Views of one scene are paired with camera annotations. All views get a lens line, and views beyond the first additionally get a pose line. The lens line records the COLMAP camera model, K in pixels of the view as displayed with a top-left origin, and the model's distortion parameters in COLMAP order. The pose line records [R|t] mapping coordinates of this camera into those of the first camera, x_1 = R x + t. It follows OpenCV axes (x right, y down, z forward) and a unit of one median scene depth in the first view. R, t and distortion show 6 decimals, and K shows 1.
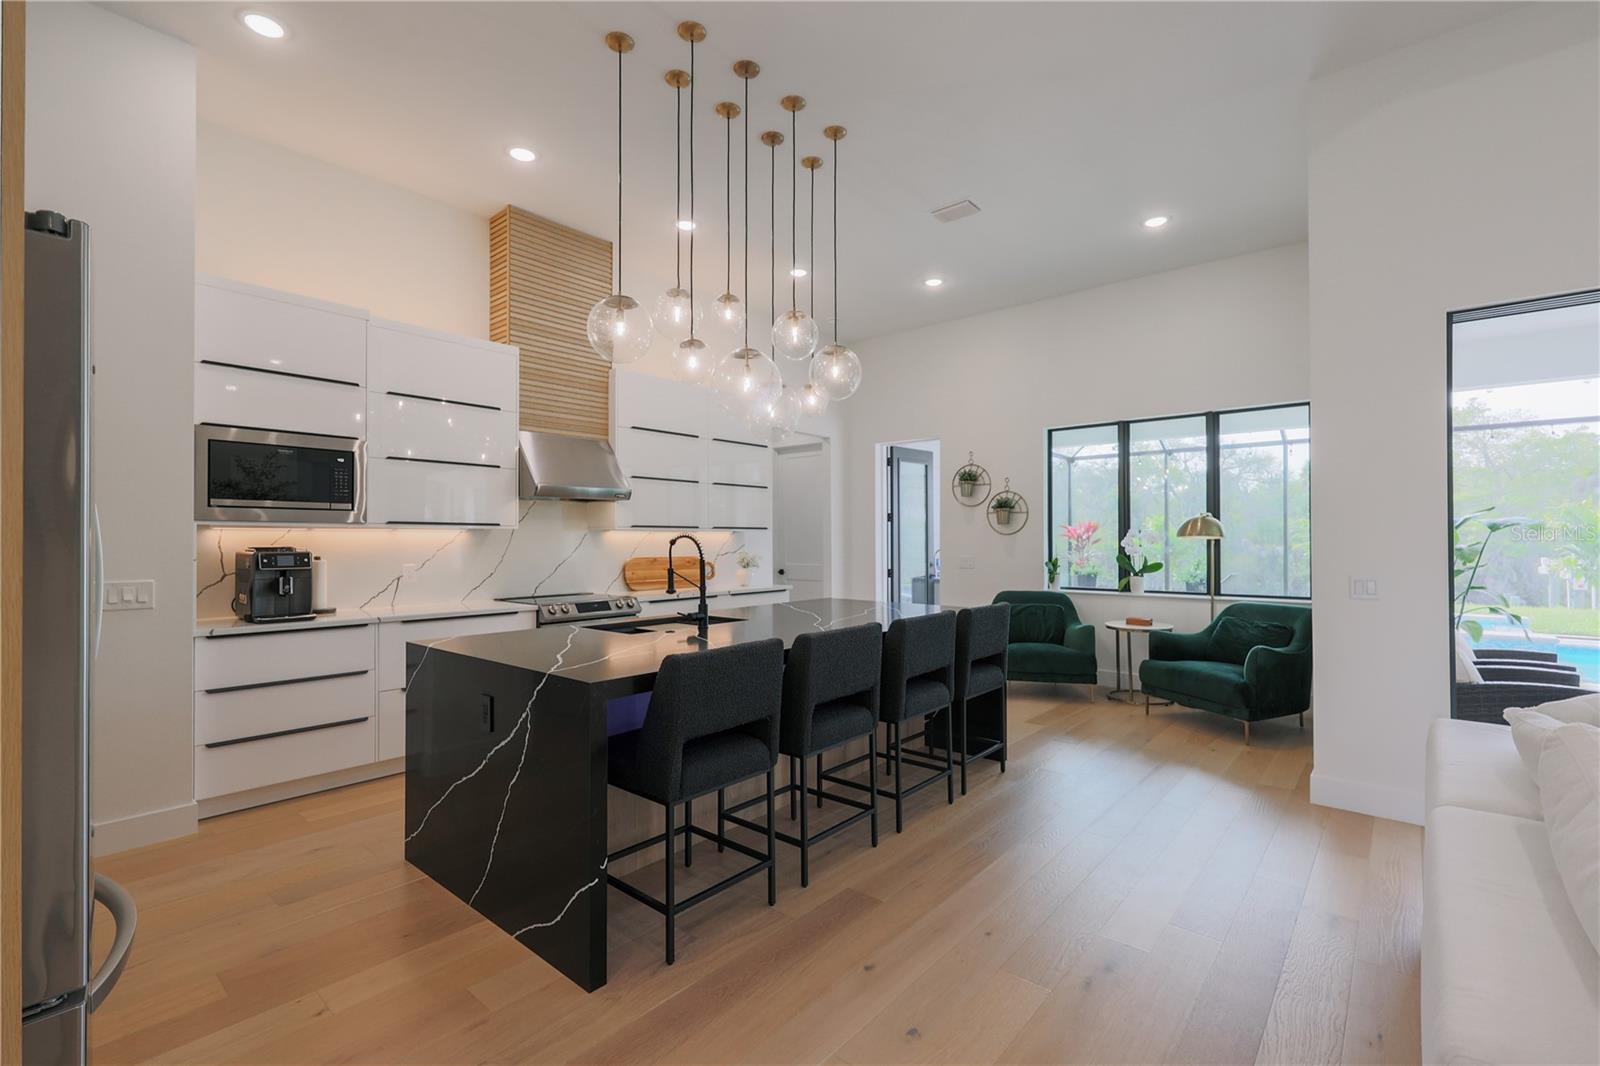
lens RADIAL K [[715.2, 0, 825.3], [0, 715.2, 532.8], [0, 0, 1]] dist [0.001464, 0.000118]
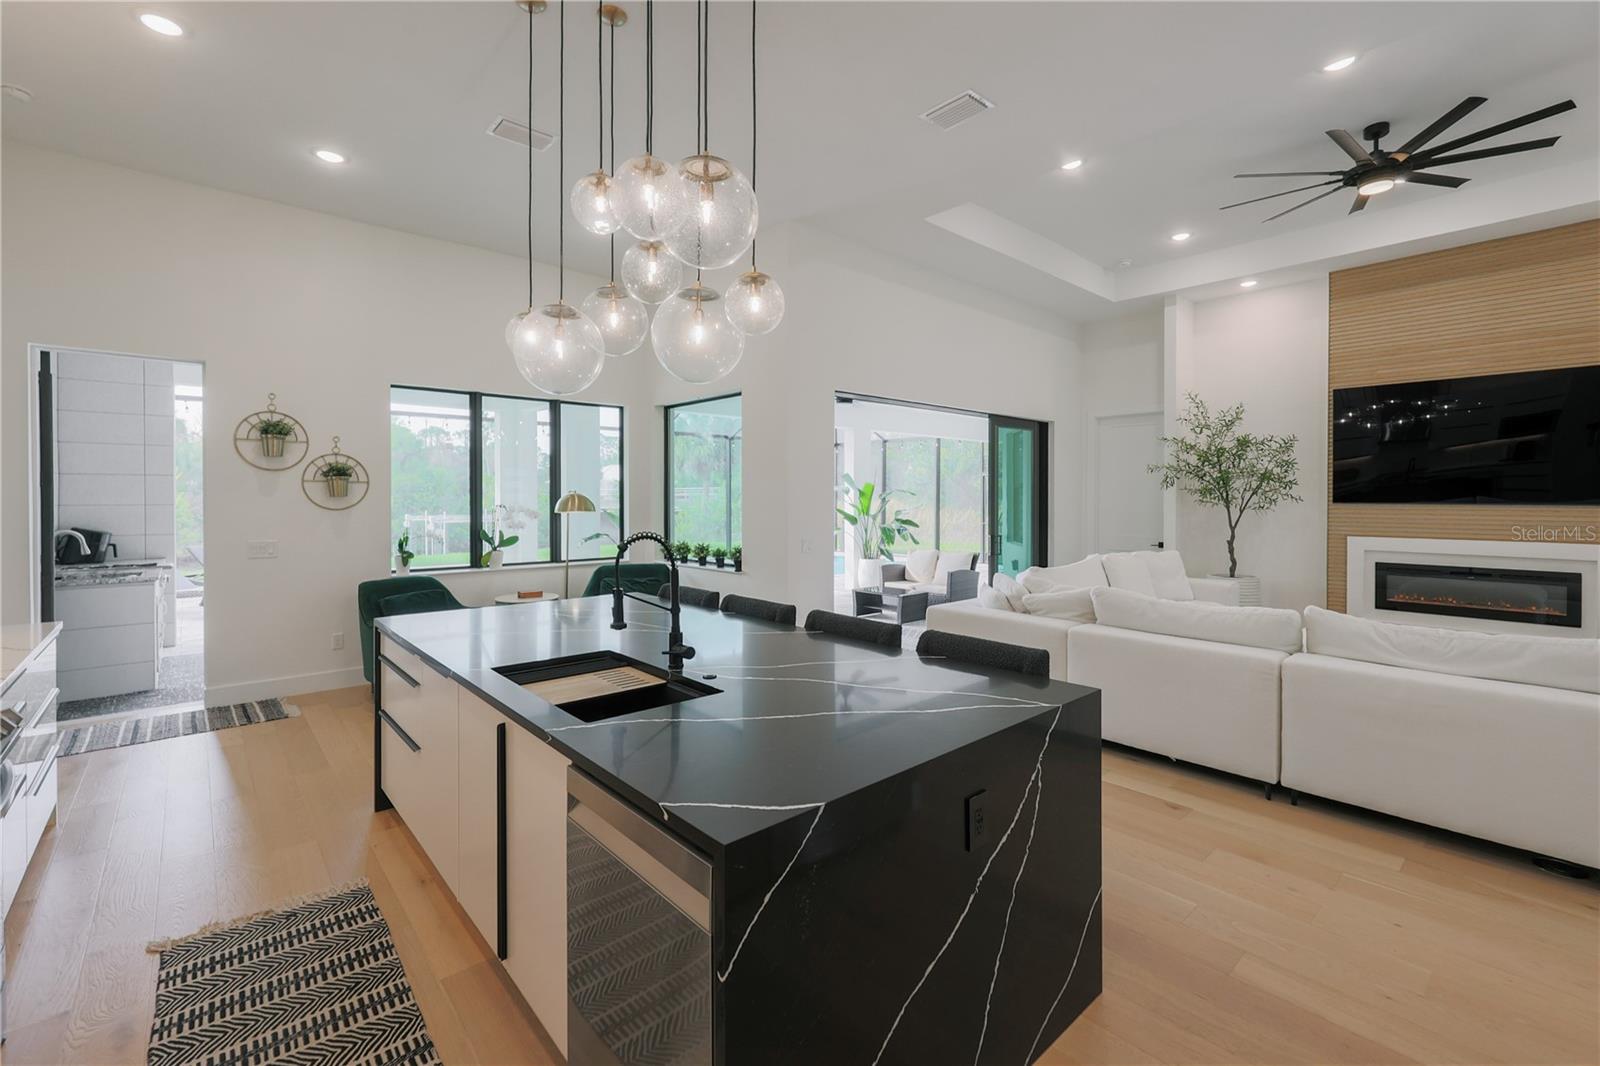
lens RADIAL K [[697.0, 0, 803.8], [0, 697.0, 503.5], [0, 0, 1]] dist [-0.004190, -0.000663]
pose [[0.170202, -0.006870, 0.985385, -0.493459], [-0.008231, 0.999931, 0.008393, -0.018718], [-0.985375, -0.009539, 0.170134, 0.458175]]
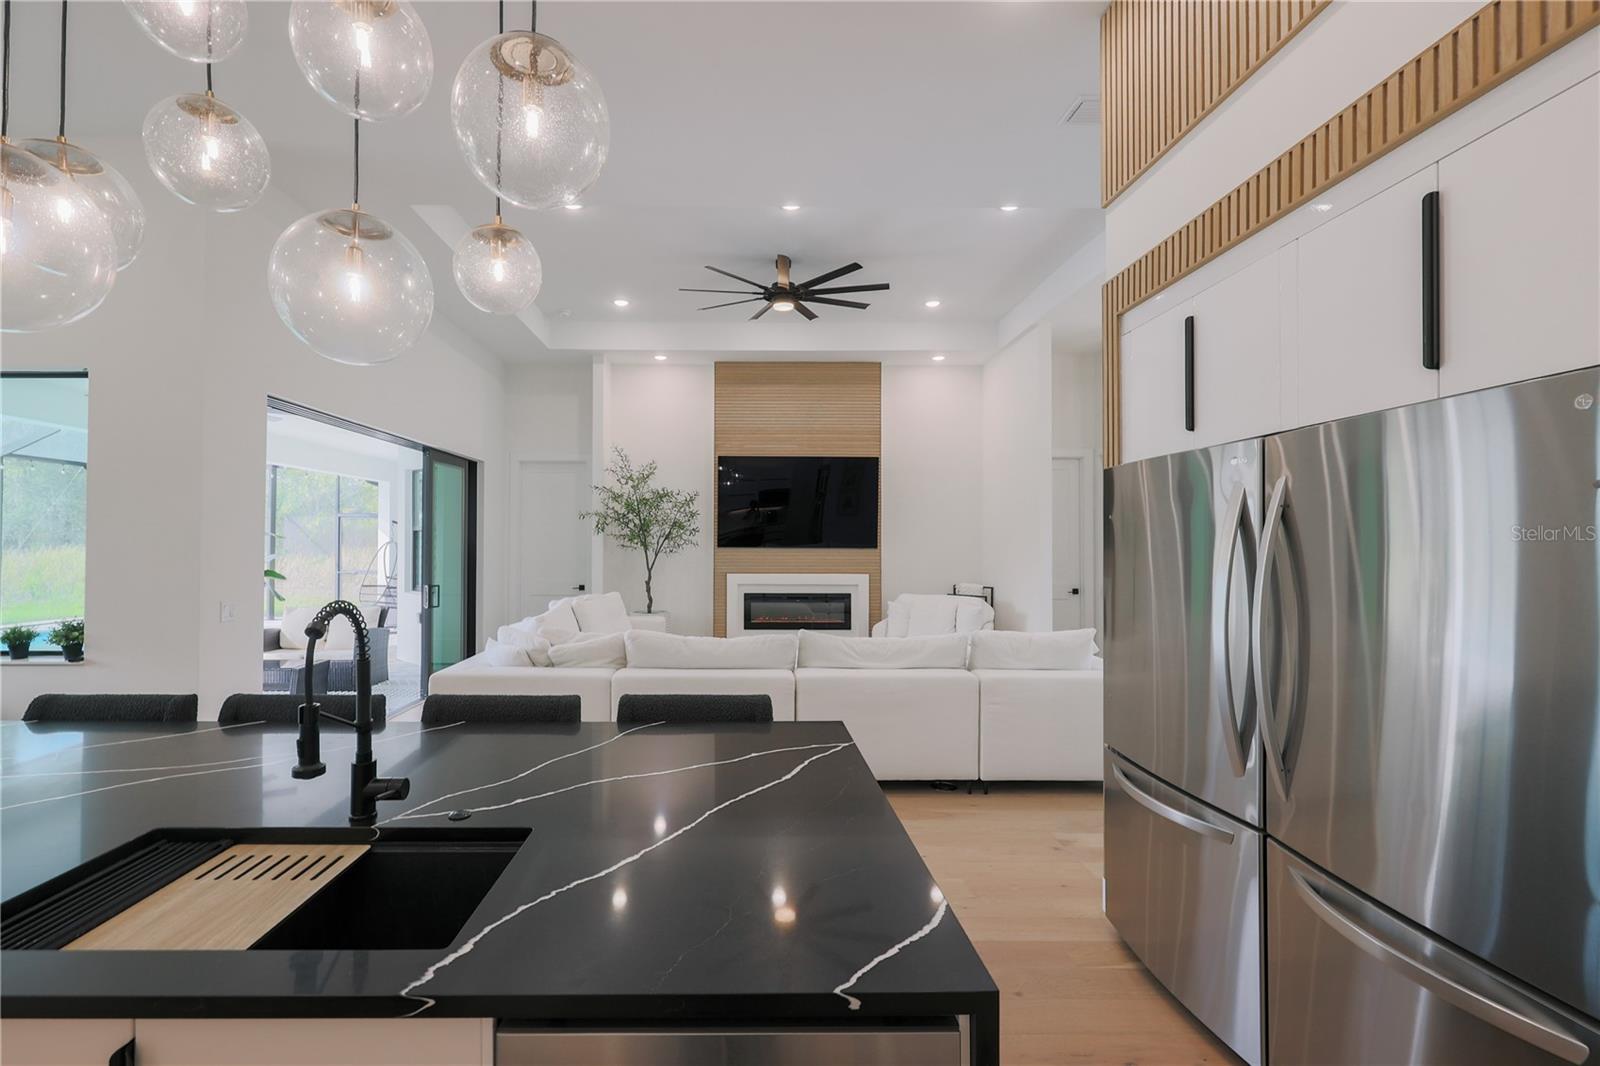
lens RADIAL K [[709.9, 0, 756.4], [0, 709.9, 535.2], [0, 0, 1]] dist [0.000454, 0.000012]
pose [[-0.634173, 0.007687, 0.773153, -0.392464], [-0.008267, 0.999826, -0.016722, -0.017925], [-0.773147, -0.016996, -0.633999, 0.655341]]
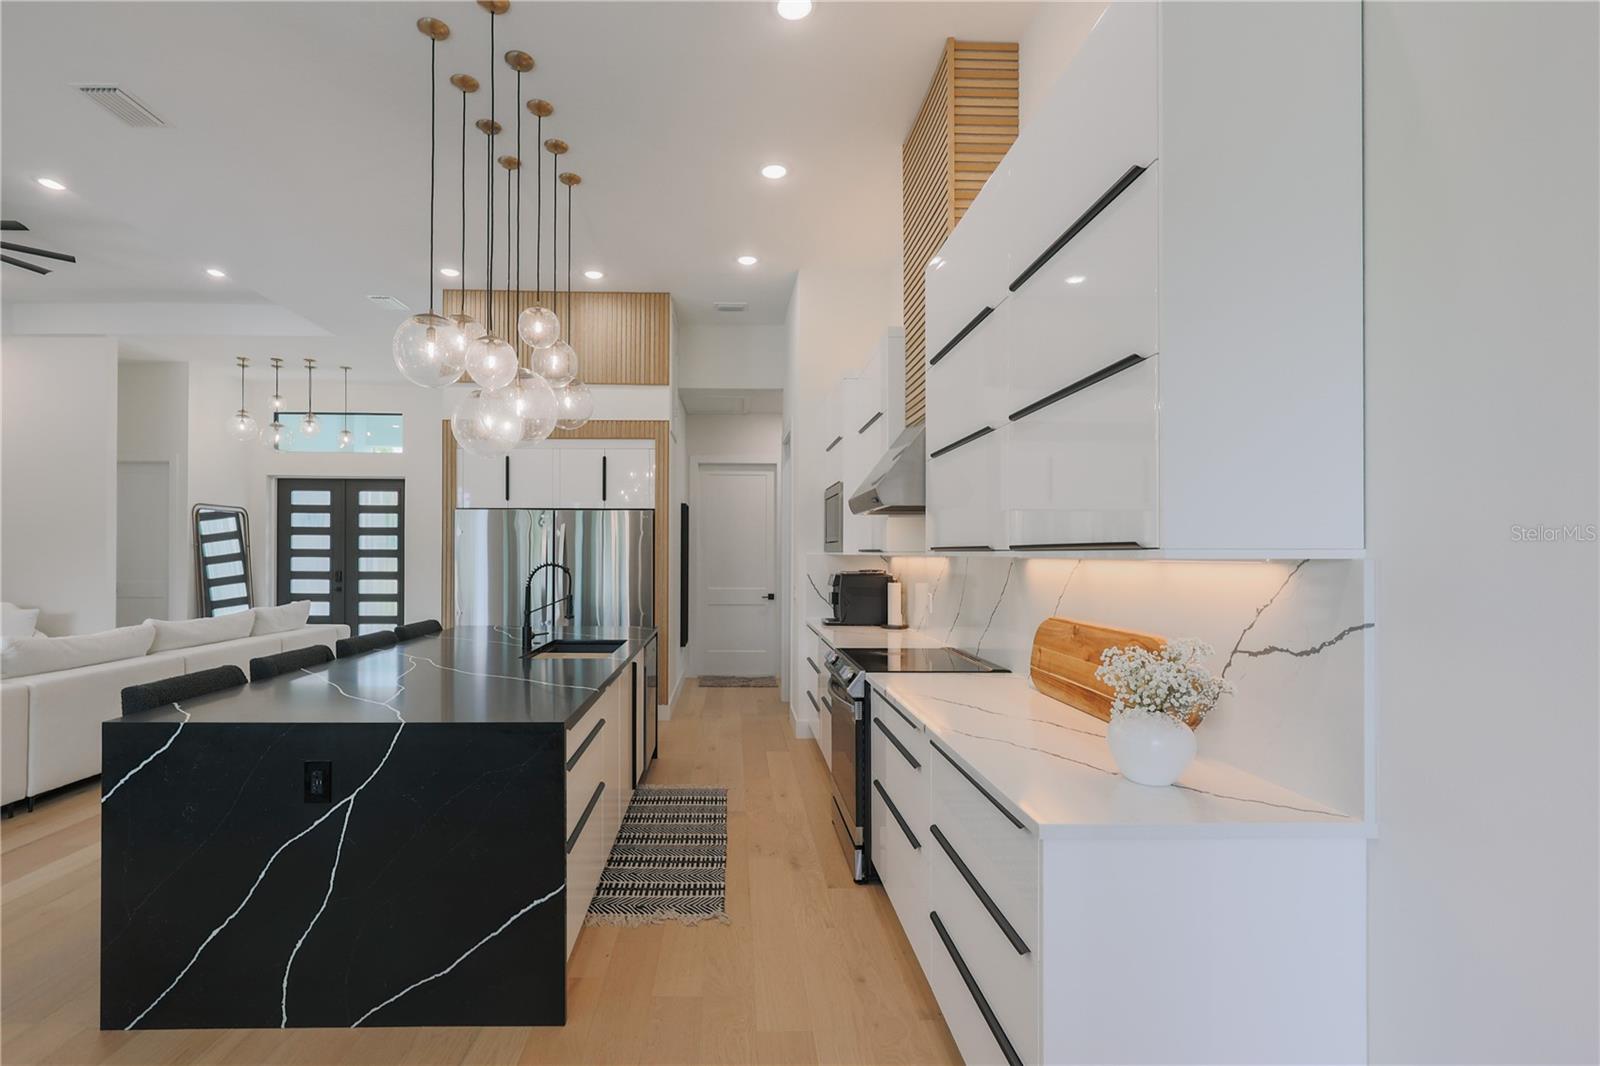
lens RADIAL K [[743.0, 0, 728.5], [0, 743.0, 547.9], [0, 0, 1]] dist [0.000697, -0.000182]
pose [[-0.787684, -0.006865, -0.616041, 0.172089], [0.000950, 0.999923, -0.012358, -0.002894], [0.616078, -0.010320, -0.787617, 1.253024]]
